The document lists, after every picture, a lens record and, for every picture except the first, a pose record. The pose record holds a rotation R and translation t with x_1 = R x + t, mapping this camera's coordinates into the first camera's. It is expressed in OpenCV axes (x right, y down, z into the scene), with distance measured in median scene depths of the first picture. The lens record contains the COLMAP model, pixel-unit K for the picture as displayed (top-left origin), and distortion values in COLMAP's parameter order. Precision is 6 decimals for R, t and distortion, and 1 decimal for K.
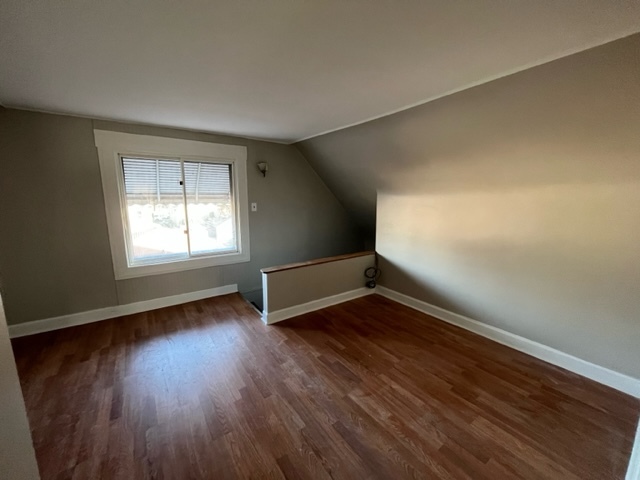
lens RADIAL K [[258.2, 0, 317.6], [0, 258.2, 240.5], [0, 0, 1]] dist [-0.001537, -0.000030]
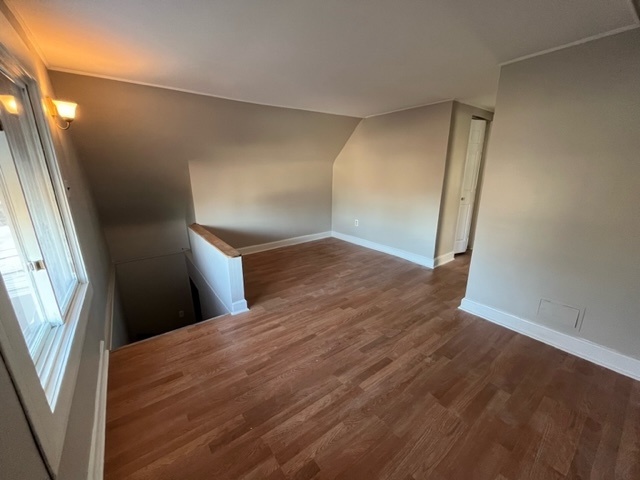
lens RADIAL K [[258.2, 0, 317.6], [0, 258.2, 240.5], [0, 0, 1]] dist [-0.001537, -0.000030]
pose [[-0.034171, -0.268871, 0.962570, -1.383875], [0.178561, 0.945993, 0.270580, -0.148482], [-0.983335, 0.181124, 0.015685, 0.953232]]
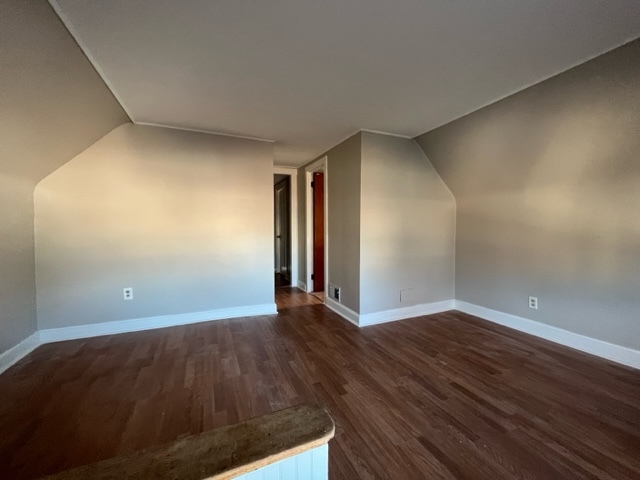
lens RADIAL K [[258.2, 0, 317.6], [0, 258.2, 240.5], [0, 0, 1]] dist [-0.001537, -0.000030]
pose [[-0.981132, -0.013068, 0.192895, -0.335840], [0.030081, 0.975245, 0.219072, -0.130174], [-0.190983, 0.220741, -0.956451, 1.608533]]
